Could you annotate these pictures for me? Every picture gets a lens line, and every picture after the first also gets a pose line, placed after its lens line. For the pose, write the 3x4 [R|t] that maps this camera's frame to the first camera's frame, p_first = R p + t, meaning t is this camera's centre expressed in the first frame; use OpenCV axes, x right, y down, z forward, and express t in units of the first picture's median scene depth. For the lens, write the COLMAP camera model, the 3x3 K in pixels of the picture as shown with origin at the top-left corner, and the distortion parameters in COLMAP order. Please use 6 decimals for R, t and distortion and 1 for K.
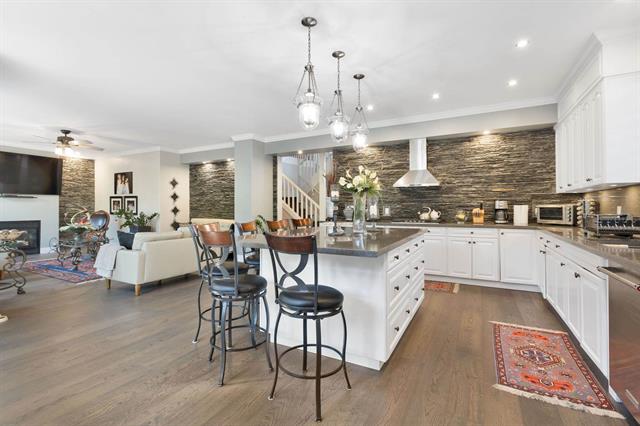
lens RADIAL K [[295.4, 0, 322.9], [0, 295.4, 208.0], [0, 0, 1]] dist [-0.003540, -0.000684]
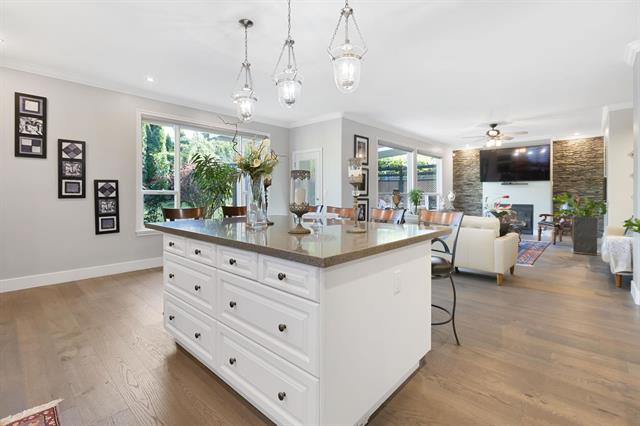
lens RADIAL K [[295.4, 0, 317.6], [0, 295.4, 194.5], [0, 0, 1]] dist [-0.003540, -0.000684]
pose [[-0.268784, 0.002364, -0.963198, 0.325740], [0.001790, 0.999996, 0.001954, 0.001201], [0.963199, -0.001199, -0.268787, 0.527658]]
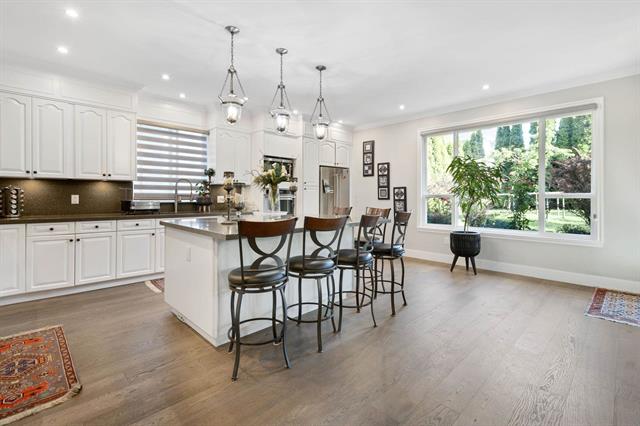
lens RADIAL K [[295.4, 0, 324.5], [0, 295.4, 191.9], [0, 0, 1]] dist [-0.003540, -0.000684]
pose [[-0.958205, 0.006321, 0.286014, -0.157486], [0.000285, 0.999776, -0.021143, 0.003550], [-0.286084, -0.020178, -0.957992, 0.812075]]
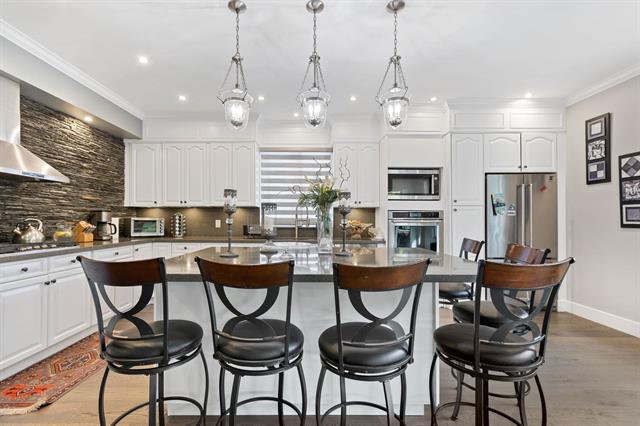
lens RADIAL K [[295.4, 0, 314.0], [0, 295.4, 218.2], [0, 0, 1]] dist [-0.003540, -0.000684]
pose [[-0.468768, 0.007993, 0.883285, -0.232481], [-0.002517, 0.999943, -0.010384, -0.000347], [-0.883318, -0.007091, -0.468721, 0.540958]]
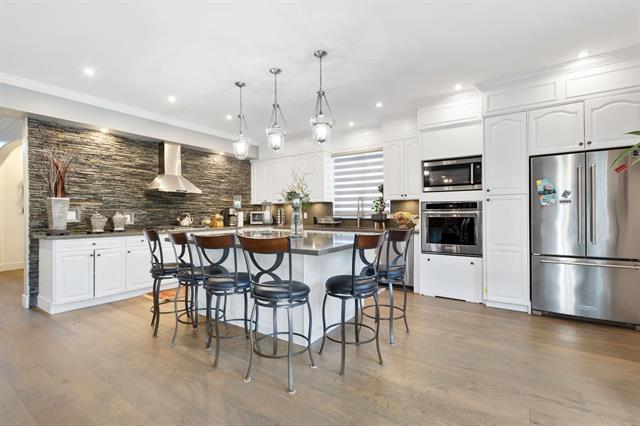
lens RADIAL K [[295.4, 0, 317.4], [0, 295.4, 212.0], [0, 0, 1]] dist [-0.003540, -0.000684]
pose [[0.111155, 0.005351, 0.993789, -0.407206], [0.005627, 0.999966, -0.006013, 0.000457], [-0.993787, 0.006261, 0.111121, 0.295768]]
